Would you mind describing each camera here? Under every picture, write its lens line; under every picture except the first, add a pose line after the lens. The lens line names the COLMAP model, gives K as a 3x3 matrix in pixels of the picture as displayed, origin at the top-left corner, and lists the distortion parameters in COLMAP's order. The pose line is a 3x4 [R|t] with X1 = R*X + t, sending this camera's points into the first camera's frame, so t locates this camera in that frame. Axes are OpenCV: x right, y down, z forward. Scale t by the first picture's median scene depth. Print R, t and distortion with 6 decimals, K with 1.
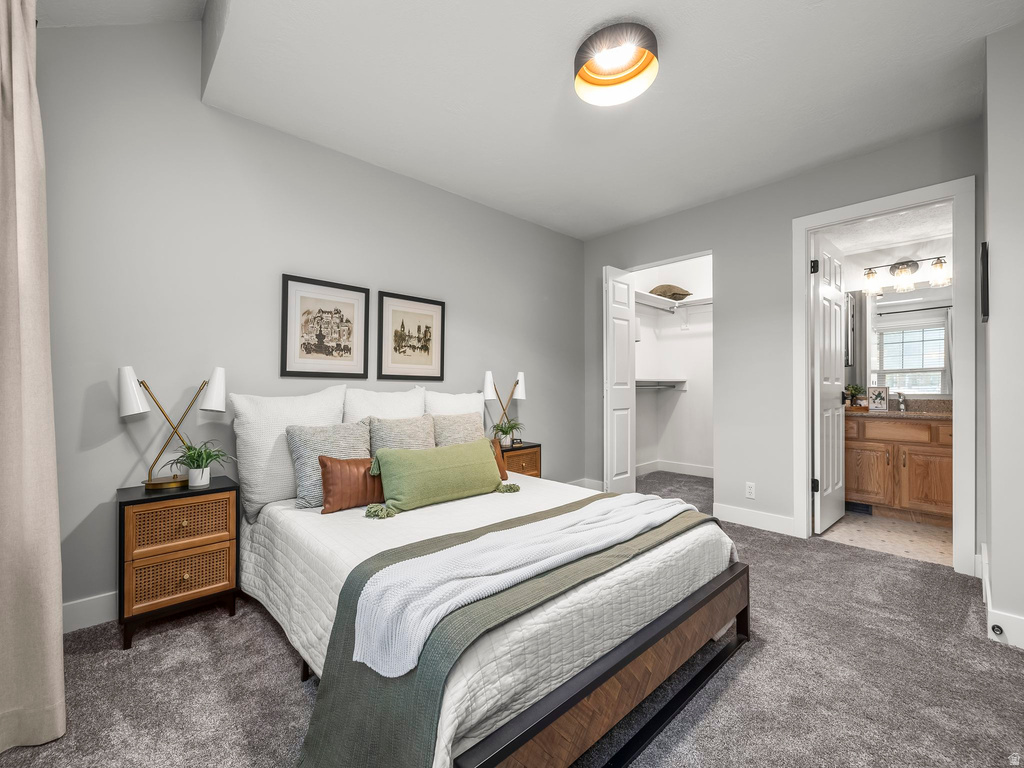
lens RADIAL K [[427.0, 0, 512.0], [0, 427.0, 384.0], [0, 0, 1]] dist [0.003422, -0.000050]
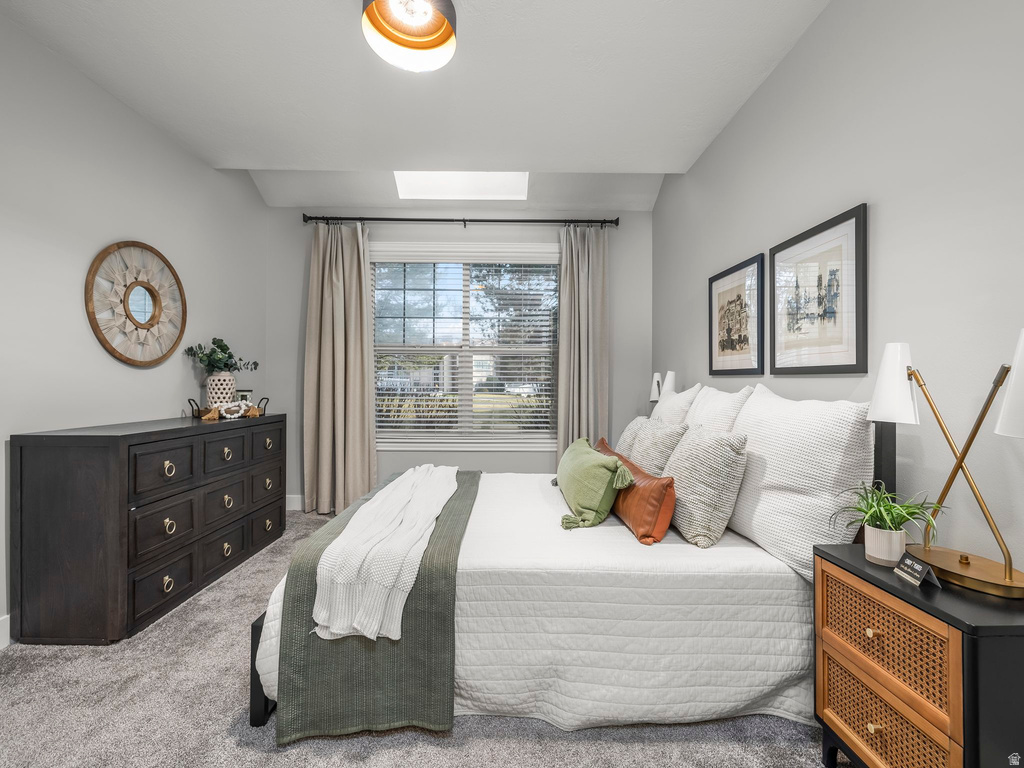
lens RADIAL K [[427.0, 0, 512.0], [0, 427.0, 384.0], [0, 0, 1]] dist [0.003422, -0.000050]
pose [[-0.653867, -0.000643, -0.756609, 0.513243], [0.007498, 0.999945, -0.007330, 0.006054], [0.756572, -0.010466, -0.653826, 1.164818]]
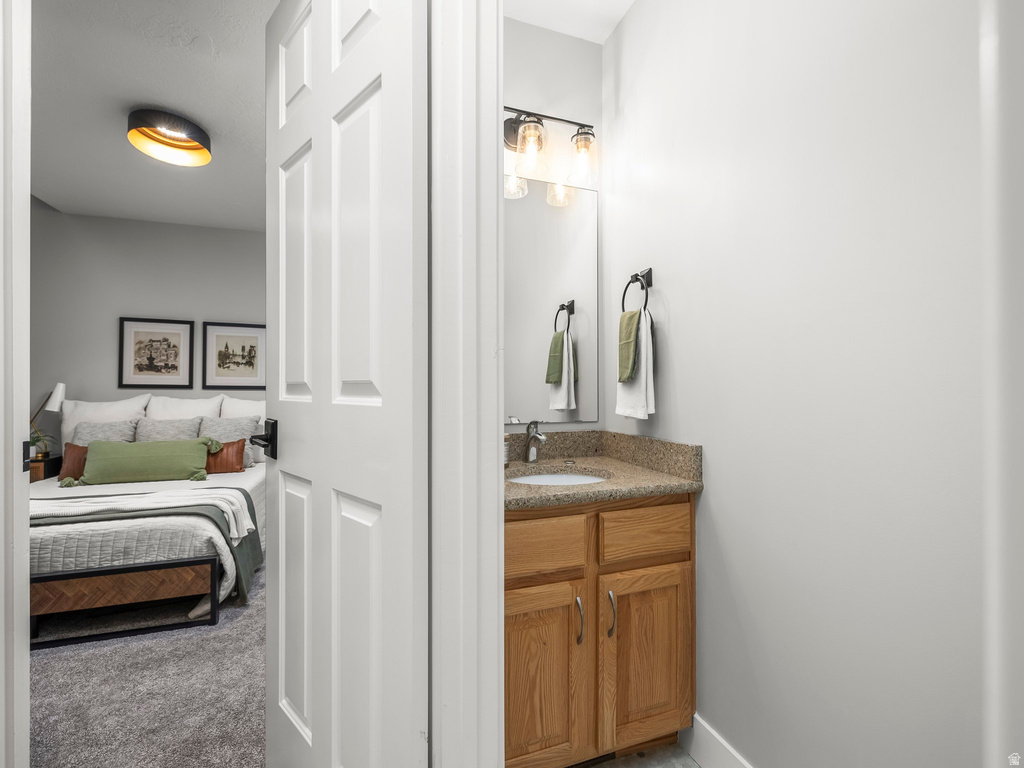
lens RADIAL K [[427.0, 0, 512.0], [0, 427.0, 384.0], [0, 0, 1]] dist [0.003422, -0.000050]
pose [[0.919981, -0.001191, -0.391960, 1.100990], [0.002010, 0.999997, 0.001678, -0.027601], [0.391957, -0.002332, 0.919981, 0.167862]]
